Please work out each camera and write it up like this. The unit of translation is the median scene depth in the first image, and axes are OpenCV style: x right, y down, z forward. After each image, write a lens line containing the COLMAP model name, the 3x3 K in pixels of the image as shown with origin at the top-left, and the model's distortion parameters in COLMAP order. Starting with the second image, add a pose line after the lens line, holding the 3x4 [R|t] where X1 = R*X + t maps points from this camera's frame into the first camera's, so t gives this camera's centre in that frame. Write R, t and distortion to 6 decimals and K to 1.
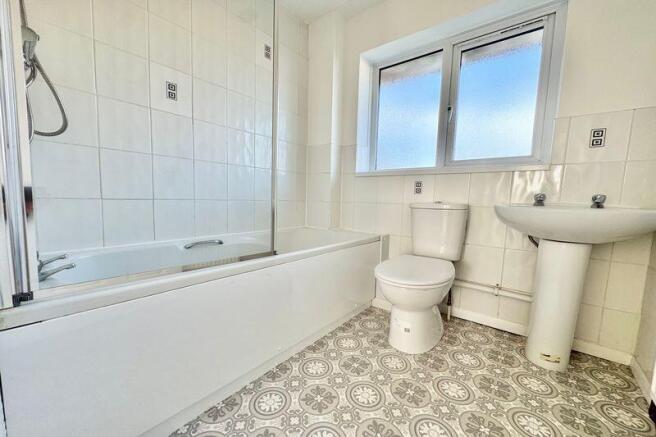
lens RADIAL K [[260.7, 0, 327.2], [0, 260.7, 222.9], [0, 0, 1]] dist [-0.000413, -0.000170]
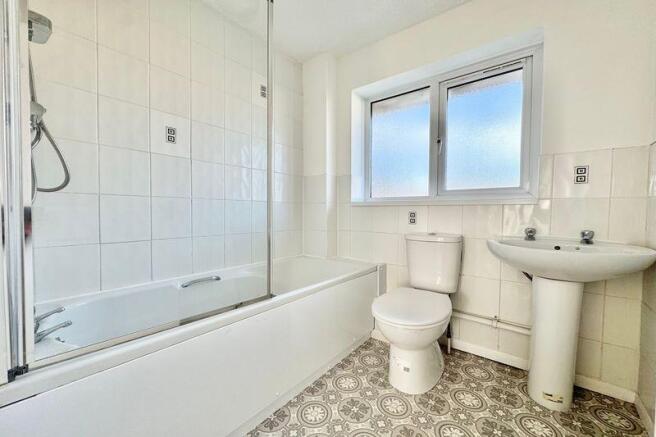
lens RADIAL K [[260.7, 0, 327.1], [0, 260.7, 216.3], [0, 0, 1]] dist [-0.000413, -0.000170]
pose [[0.999706, -0.024045, 0.003243, 0.015188], [0.024206, 0.997523, -0.066039, -0.099224], [-0.001647, 0.066098, 0.997812, -0.019744]]
